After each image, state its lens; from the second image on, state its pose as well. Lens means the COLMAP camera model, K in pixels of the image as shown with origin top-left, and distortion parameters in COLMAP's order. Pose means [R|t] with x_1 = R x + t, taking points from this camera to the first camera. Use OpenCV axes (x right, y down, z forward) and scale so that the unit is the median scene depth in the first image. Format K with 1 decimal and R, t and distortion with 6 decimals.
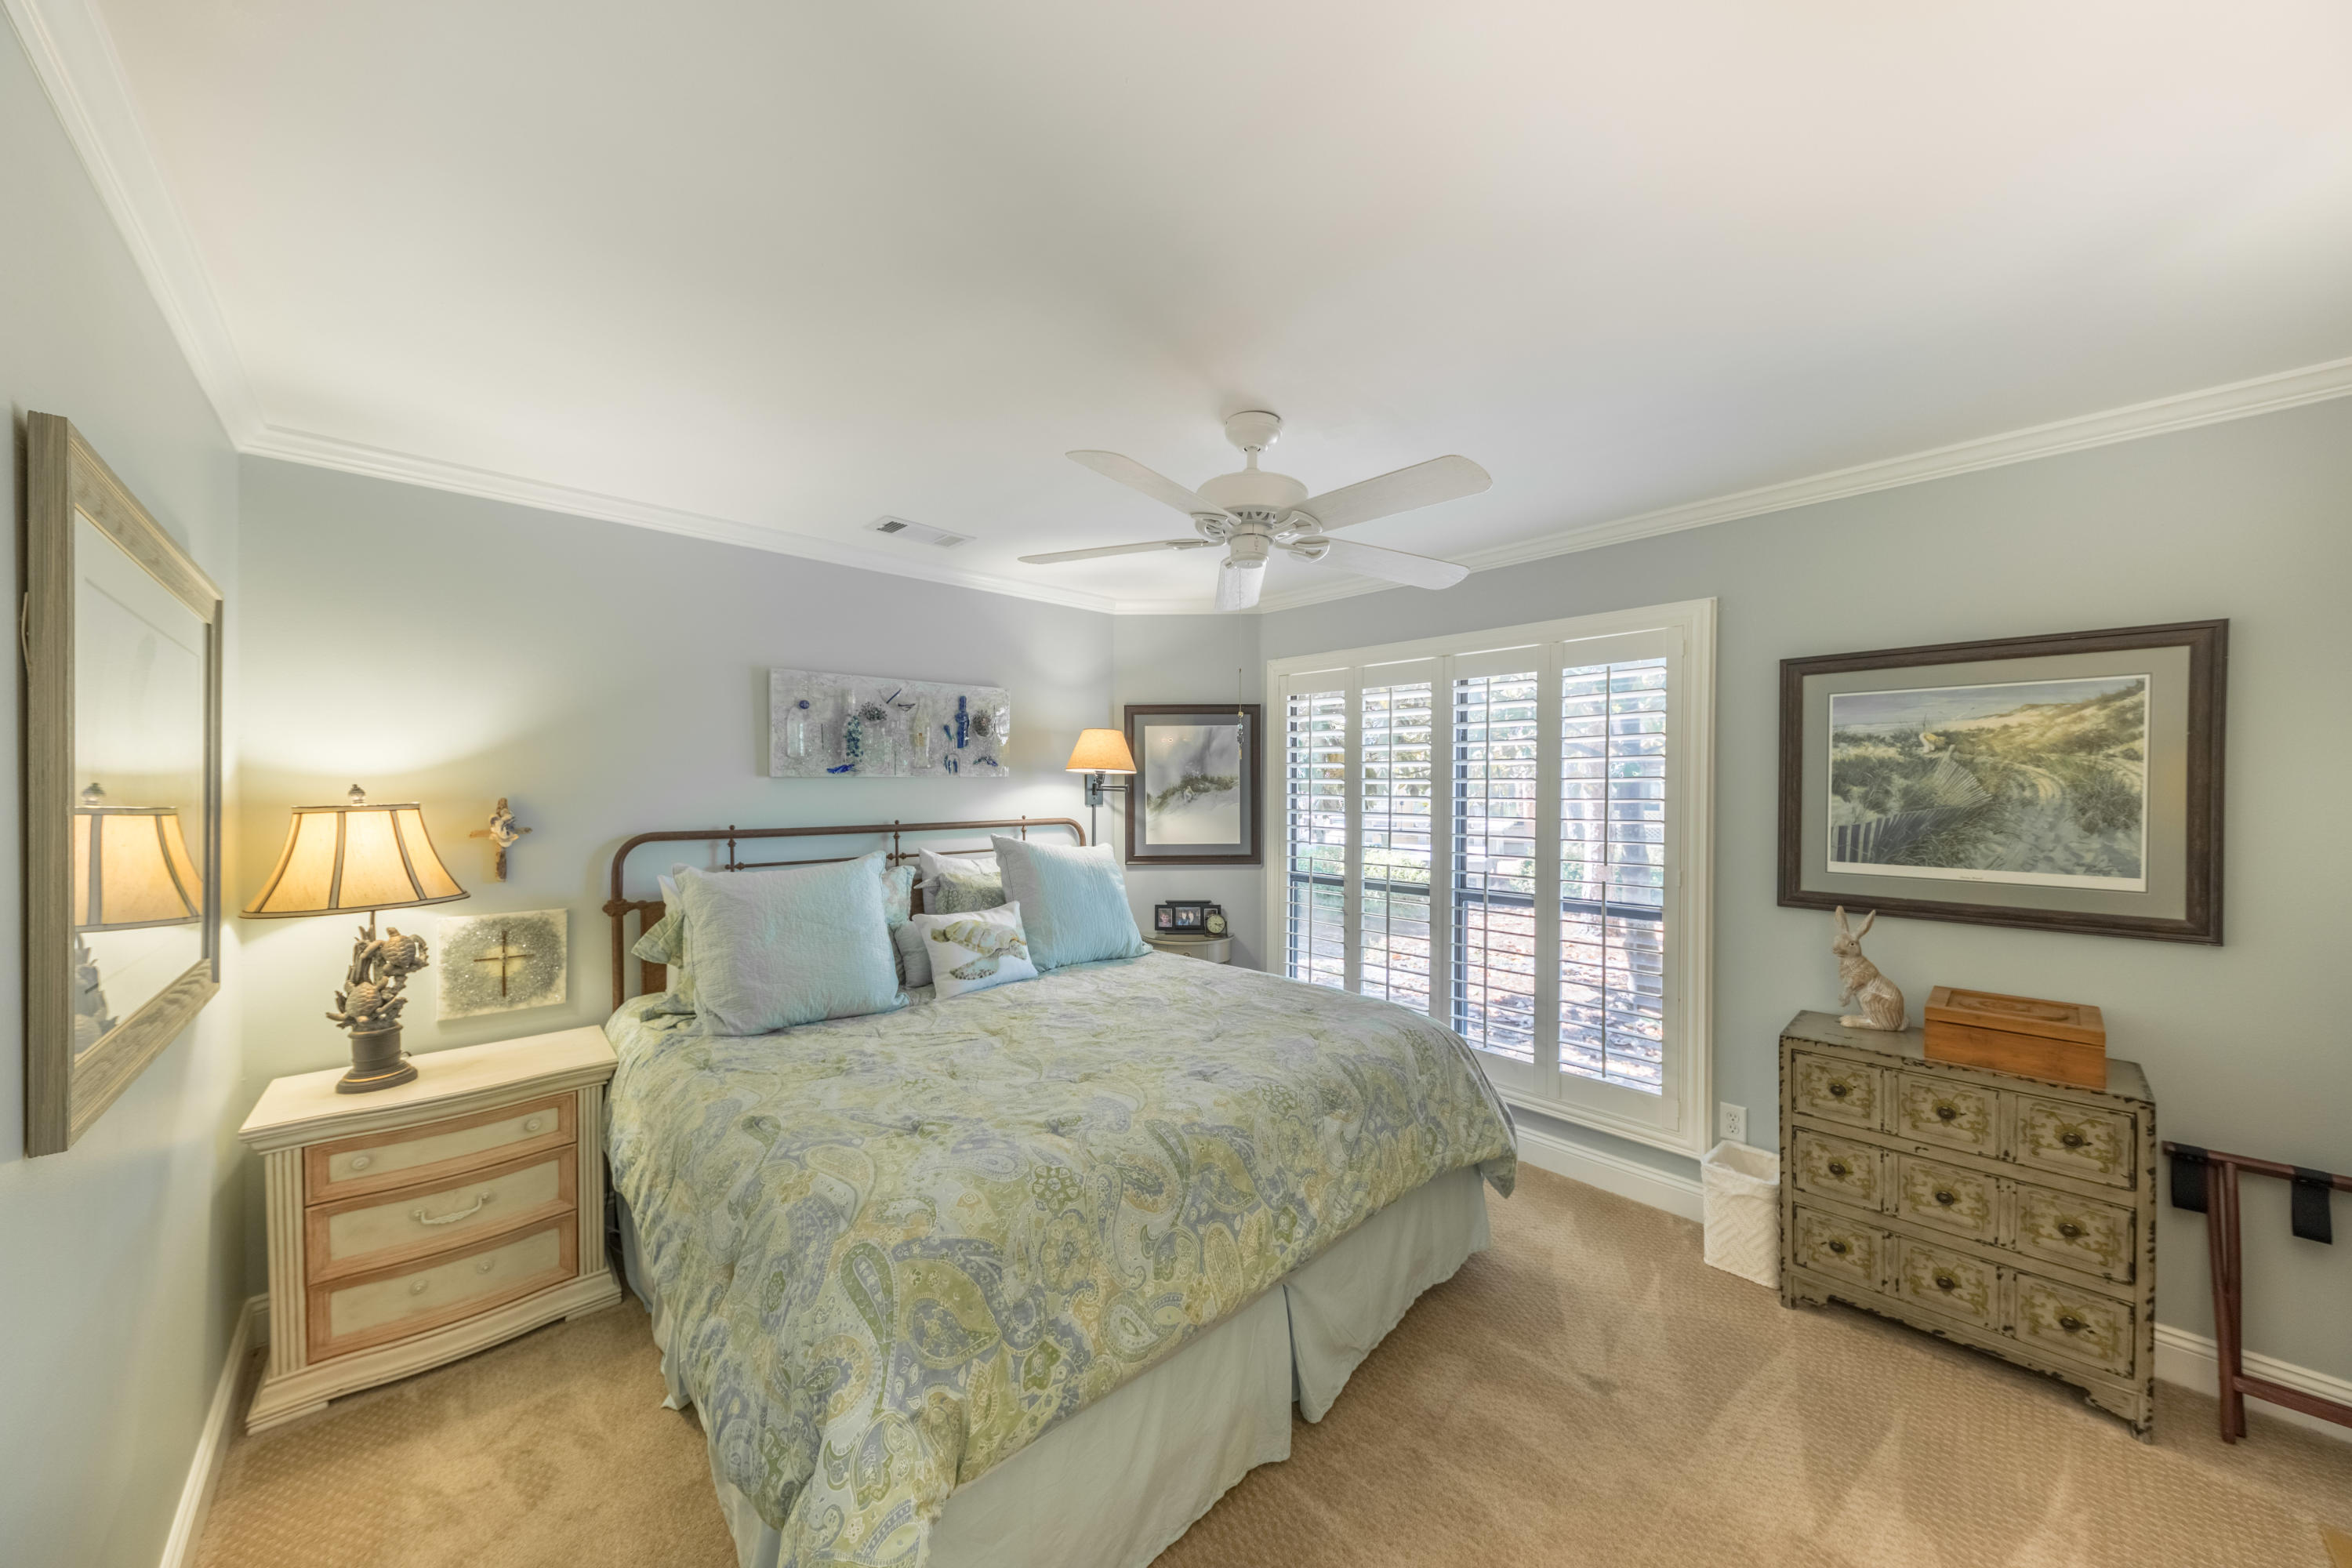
lens RADIAL K [[805.3, 0, 1154.7], [0, 805.3, 790.2], [0, 0, 1]] dist [0.004361, -0.000177]
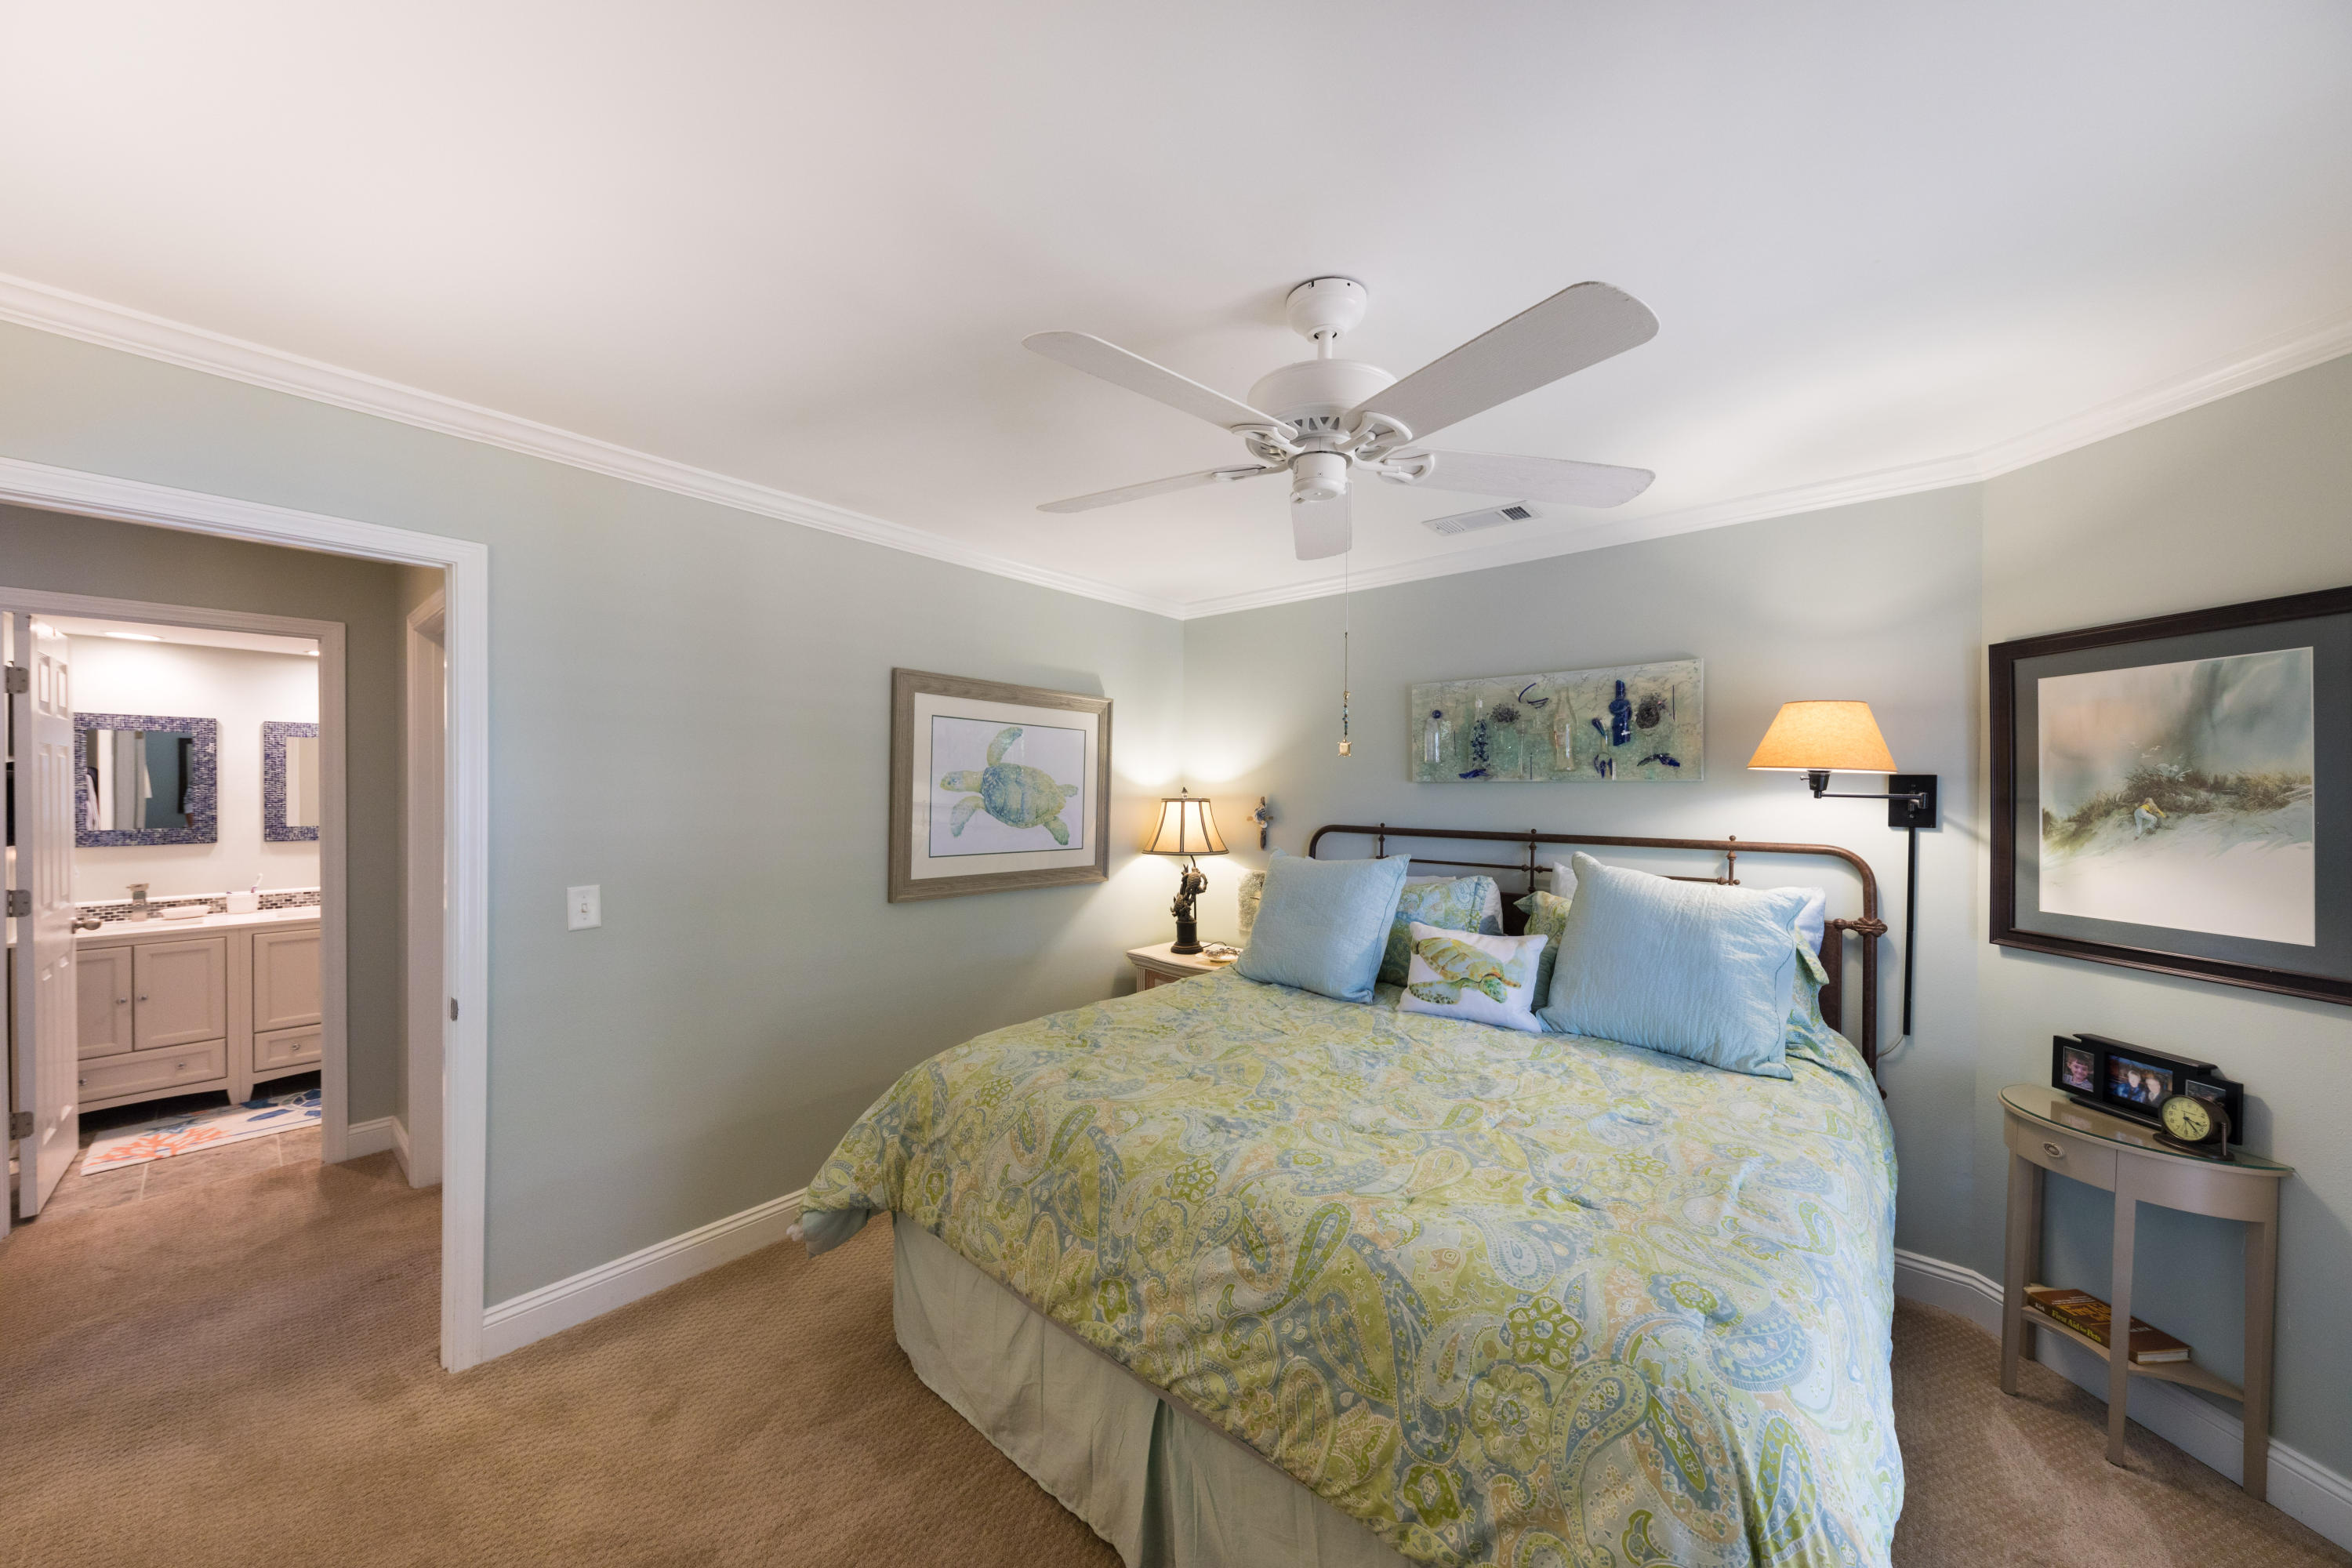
lens RADIAL K [[805.3, 0, 1191.0], [0, 805.3, 787.0], [0, 0, 1]] dist [0.004361, -0.000177]
pose [[0.118133, 0.002349, -0.992995, 0.523920], [-0.012436, 0.999922, 0.000886, -0.006131], [0.992920, 0.012245, 0.118153, 0.494420]]
